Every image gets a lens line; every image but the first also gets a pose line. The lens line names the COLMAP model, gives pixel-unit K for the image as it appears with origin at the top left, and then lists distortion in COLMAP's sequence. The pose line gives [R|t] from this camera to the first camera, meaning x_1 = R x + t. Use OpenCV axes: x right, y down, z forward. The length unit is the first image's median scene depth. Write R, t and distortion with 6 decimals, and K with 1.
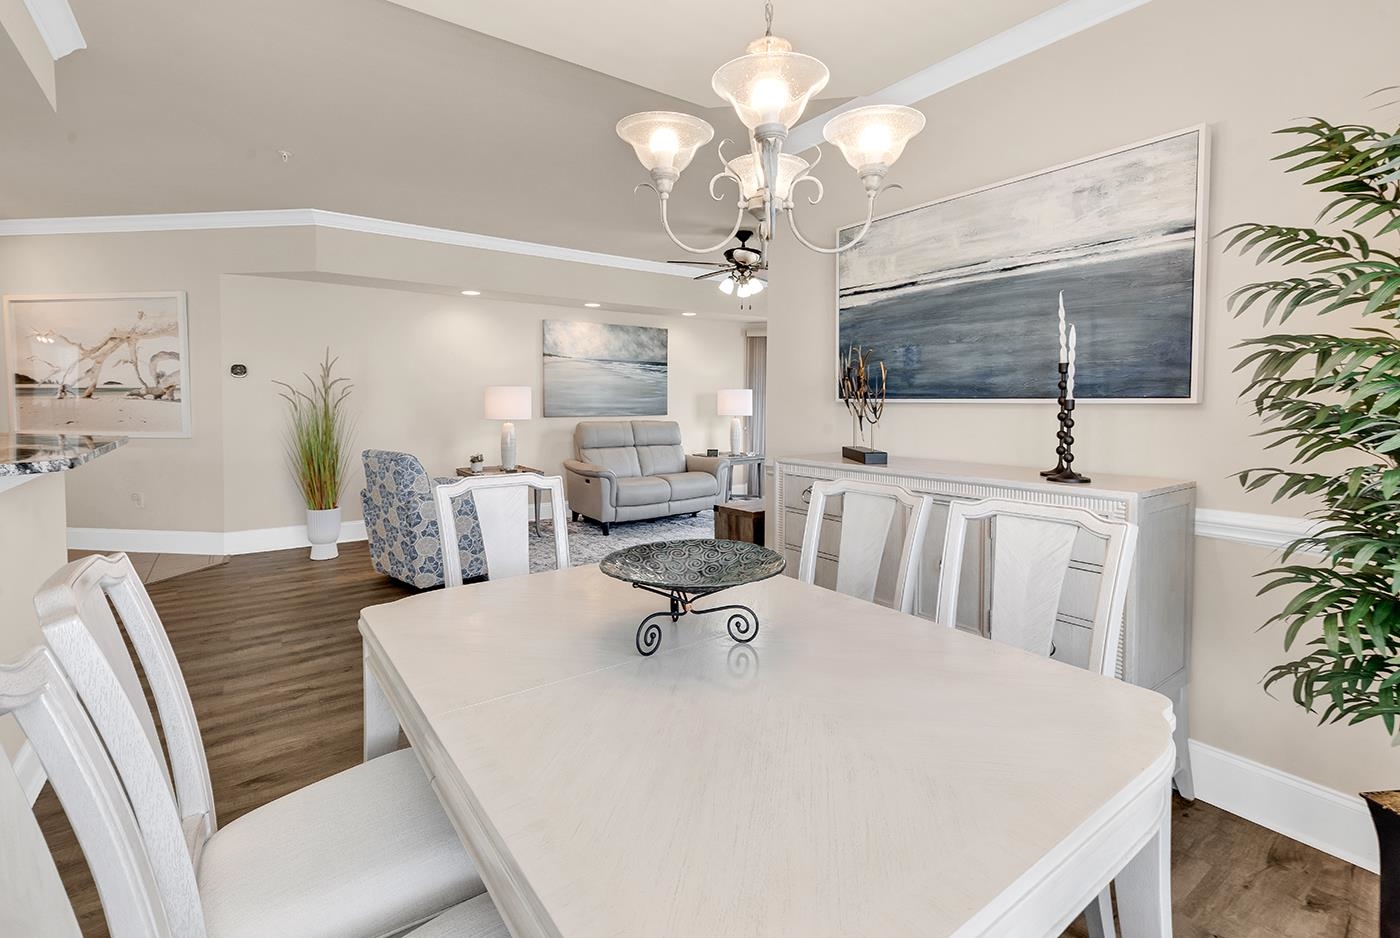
lens RADIAL K [[644.1, 0, 703.3], [0, 644.1, 437.7], [0, 0, 1]] dist [0.002994, 0.000273]
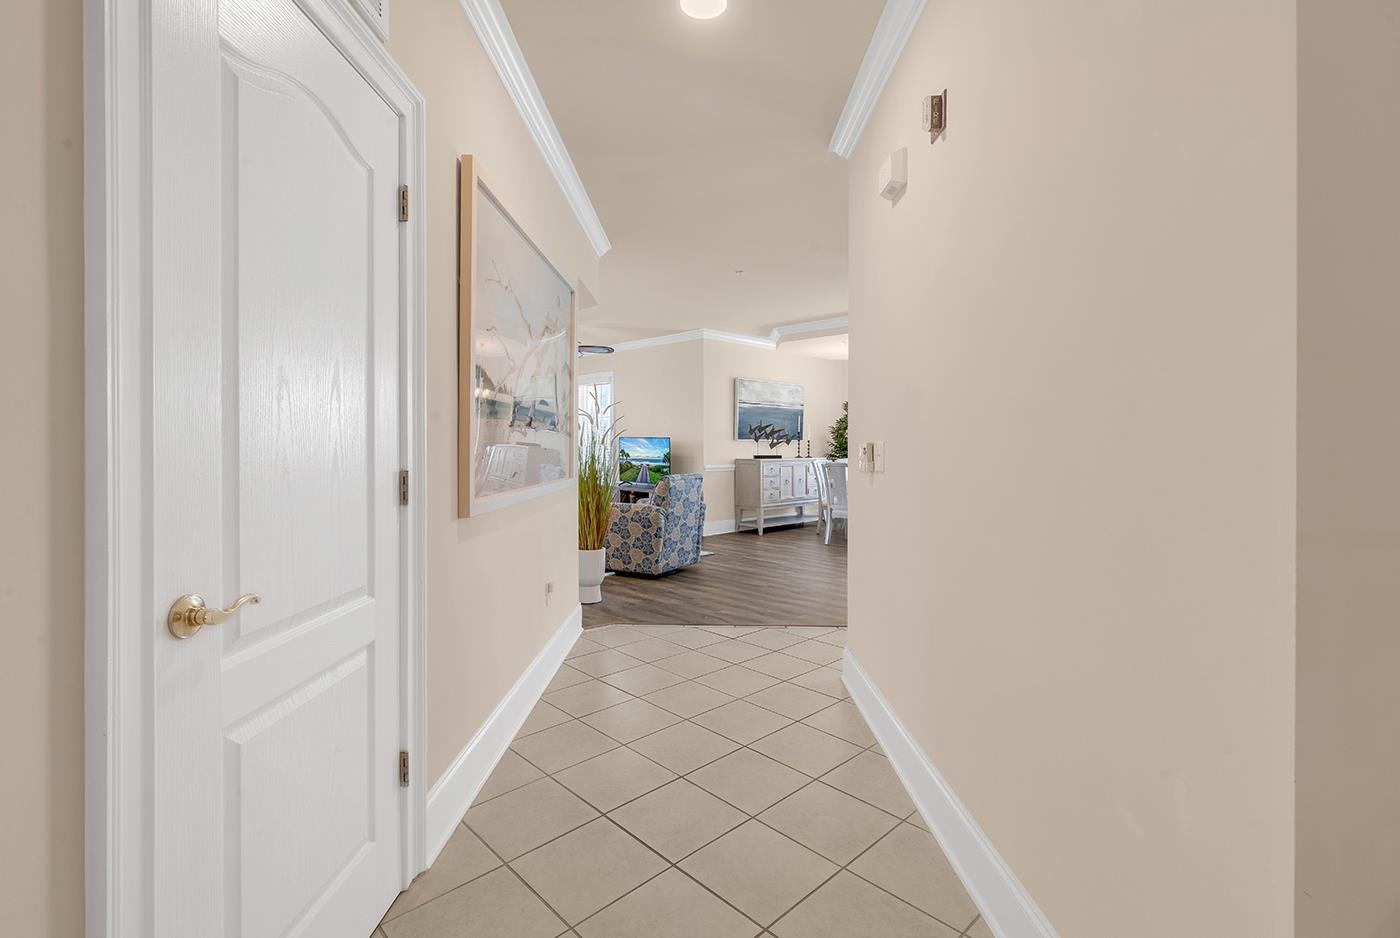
lens RADIAL K [[628.3, 0, 699.6], [0, 628.3, 447.1], [0, 0, 1]] dist [-0.001342, -0.000525]
pose [[-0.126664, -0.006416, 0.991925, -1.313759], [0.054419, 0.998428, 0.013407, -0.039294], [-0.990452, 0.055678, -0.126116, 0.813978]]
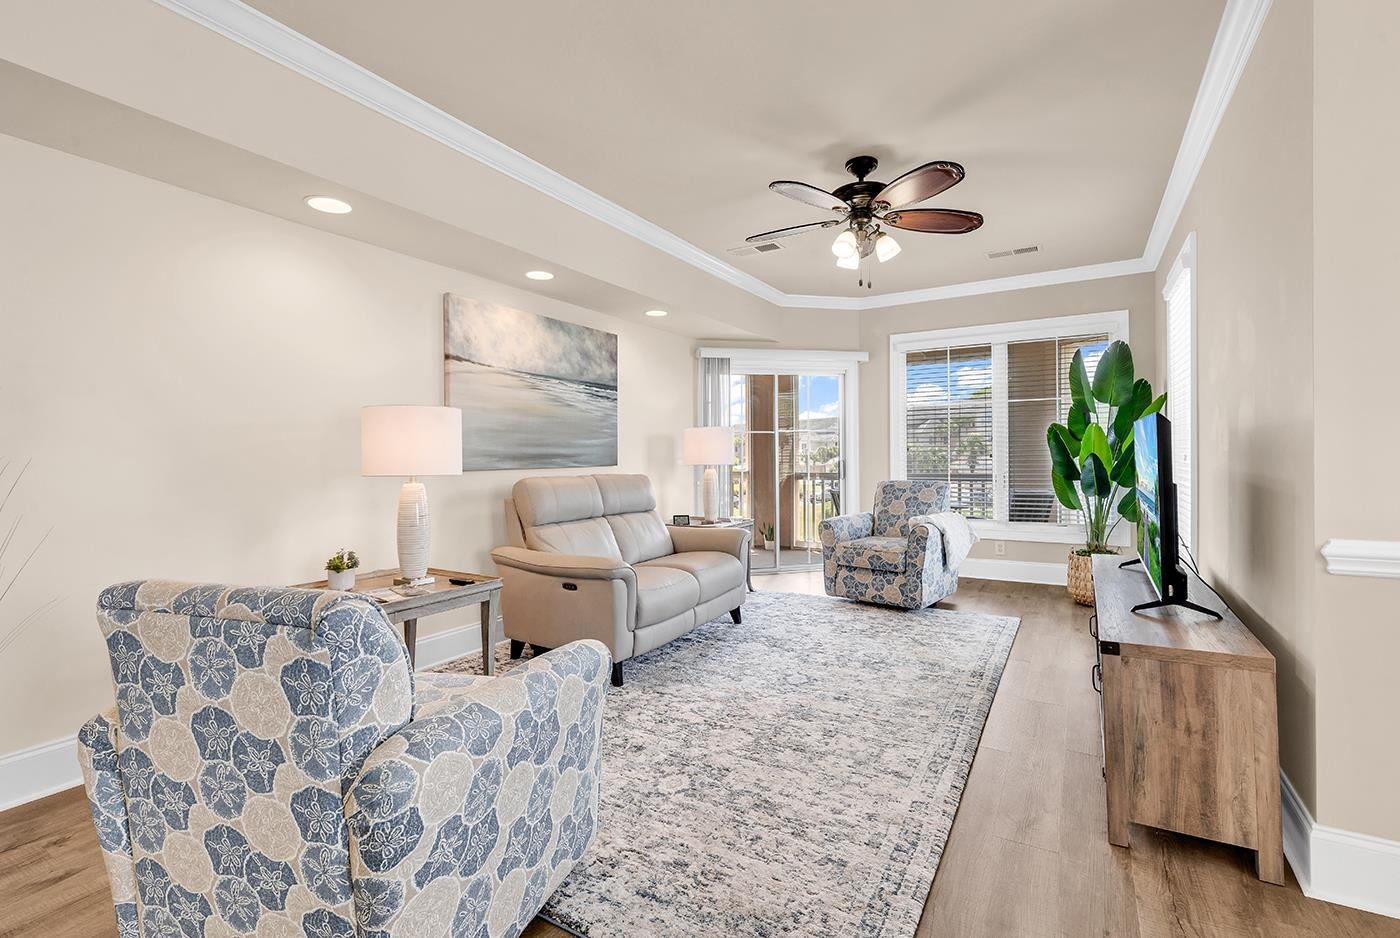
lens RADIAL K [[637.3, 0, 701.1], [0, 637.3, 455.4], [0, 0, 1]] dist [0.026721, -0.013726]
pose [[0.918978, -0.009192, 0.394202, -0.296827], [0.032782, 0.998048, -0.053151, -0.010472], [-0.392944, 0.061768, 0.917485, 0.472851]]
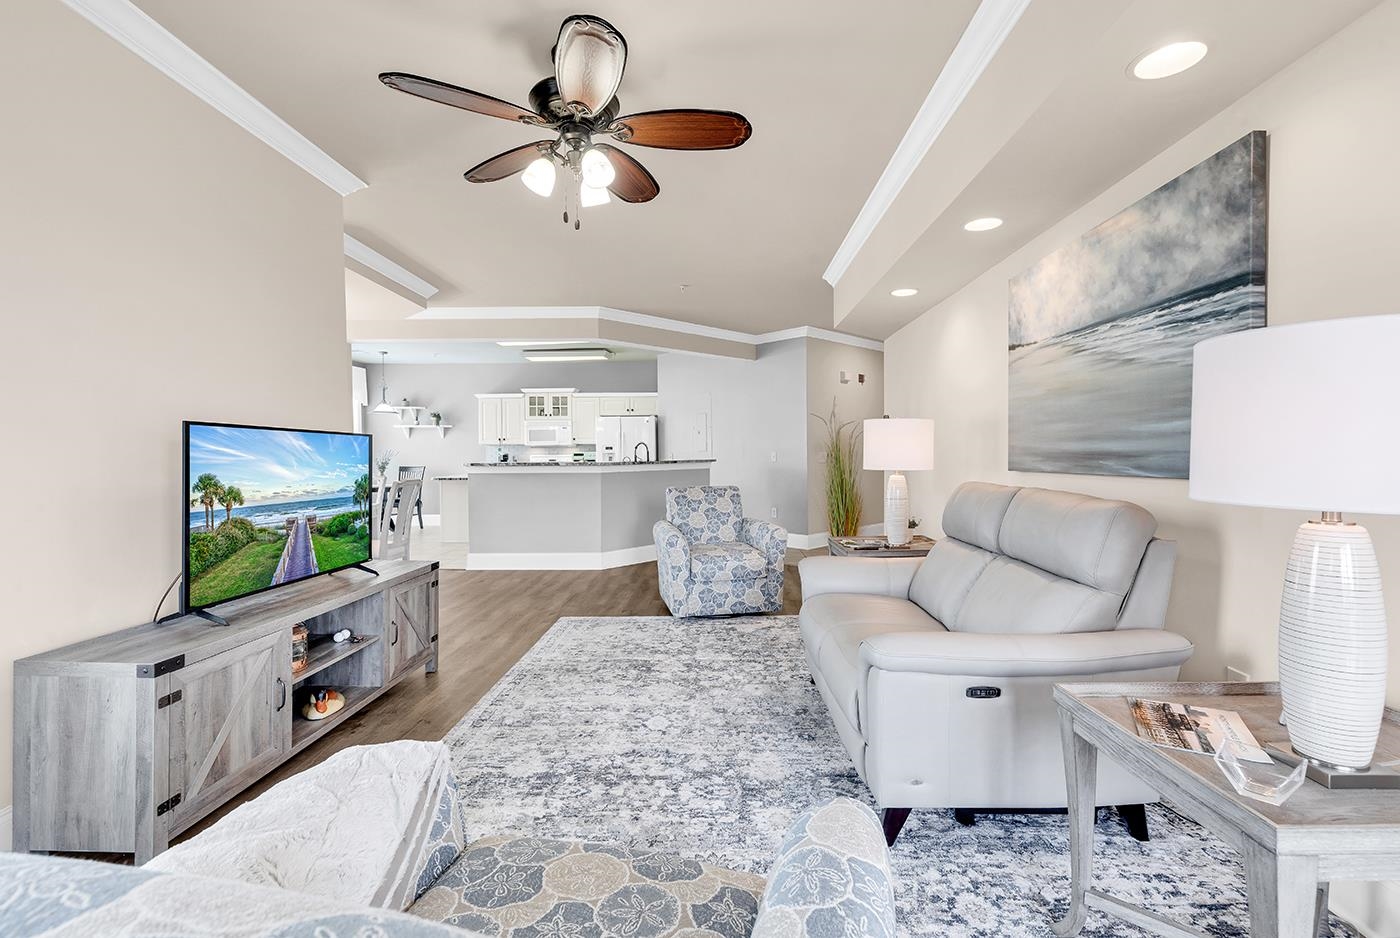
lens RADIAL K [[620.6, 0, 705.5], [0, 620.6, 456.1], [0, 0, 1]] dist [-0.001105, -0.000323]
pose [[-0.606767, 0.004087, -0.794869, 0.328830], [-0.040715, 0.998514, 0.036214, -0.057293], [0.793837, 0.054337, -0.605699, 1.244374]]
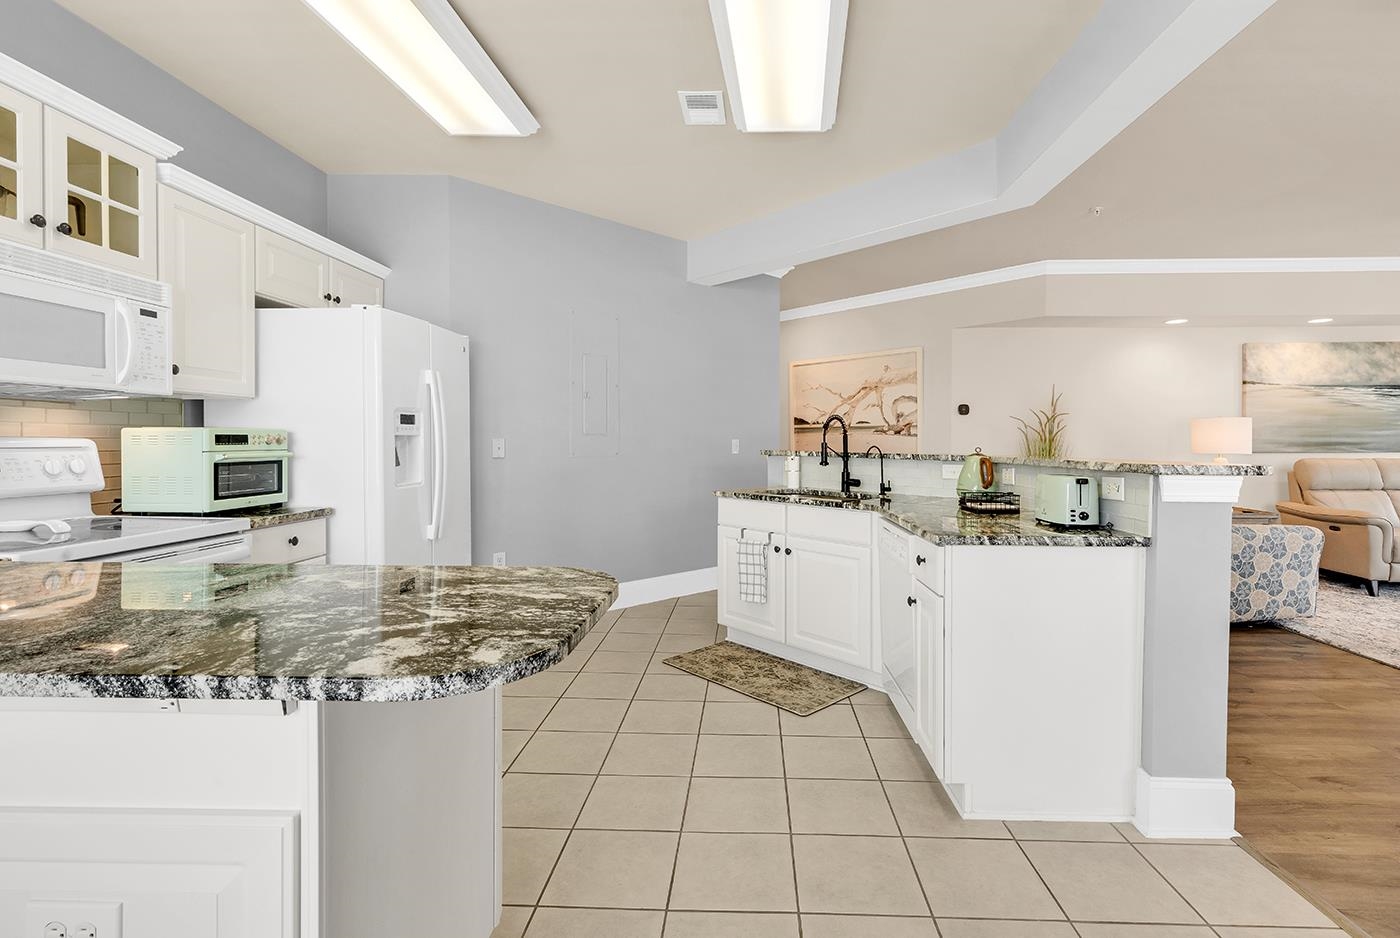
lens RADIAL K [[649.7, 0, 715.8], [0, 649.7, 447.5], [0, 0, 1]] dist [-0.000792, -0.000751]
pose [[0.783770, 0.001305, -0.621050, -0.294961], [-0.033243, 0.998652, -0.039853, 0.023607], [0.620161, 0.051881, 0.782757, -0.171301]]
